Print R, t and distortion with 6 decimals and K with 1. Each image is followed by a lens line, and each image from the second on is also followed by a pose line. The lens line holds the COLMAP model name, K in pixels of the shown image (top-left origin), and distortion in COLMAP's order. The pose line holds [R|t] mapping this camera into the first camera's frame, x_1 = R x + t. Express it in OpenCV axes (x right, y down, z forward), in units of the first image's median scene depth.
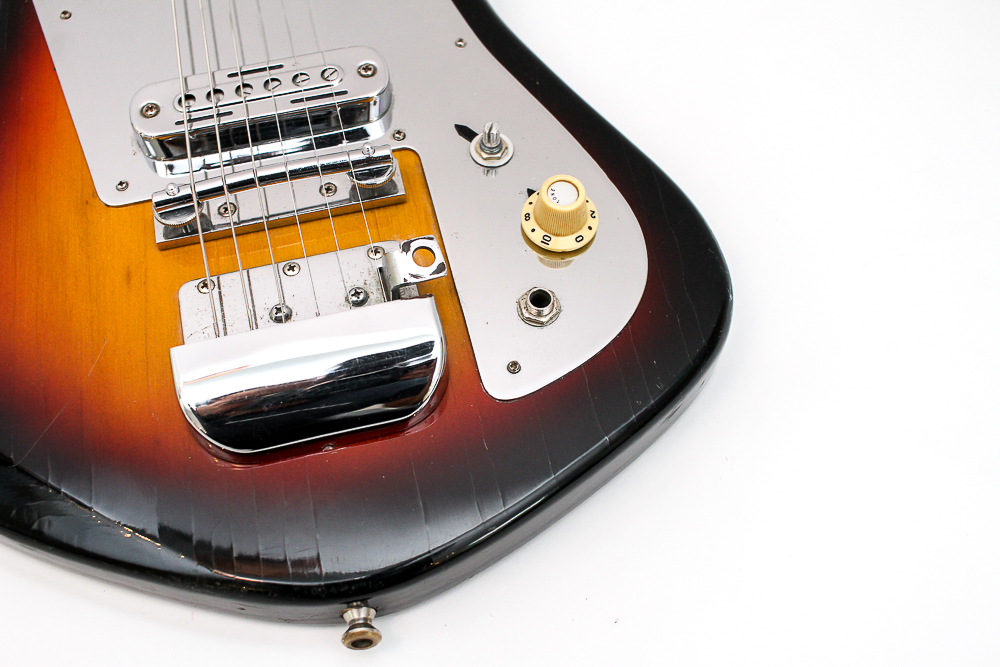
lens RADIAL K [[1141.6, 0, 500.0], [0, 1141.6, 333.5], [0, 0, 1]] dist [-0.150144, 0.120238]
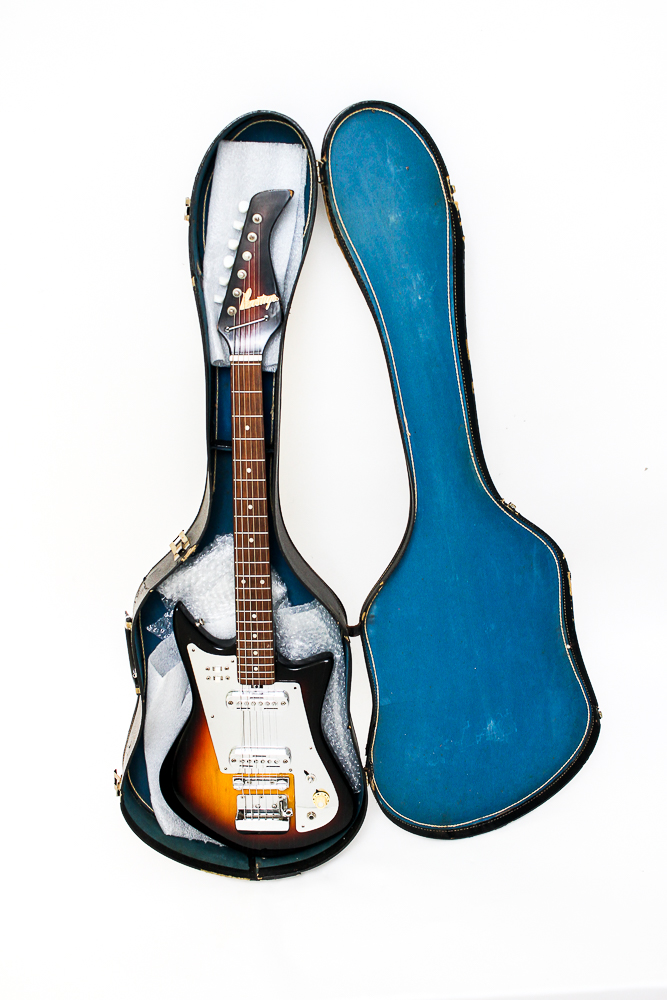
lens RADIAL K [[1141.6, 0, 333.5], [0, 1141.6, 500.0], [0, 0, 1]] dist [-0.150144, 0.120238]
pose [[0.971995, 0.234376, 0.017161, -0.257773], [-0.176339, 0.679133, 0.712519, -4.149339], [0.155342, -0.695591, 0.701443, -1.317281]]
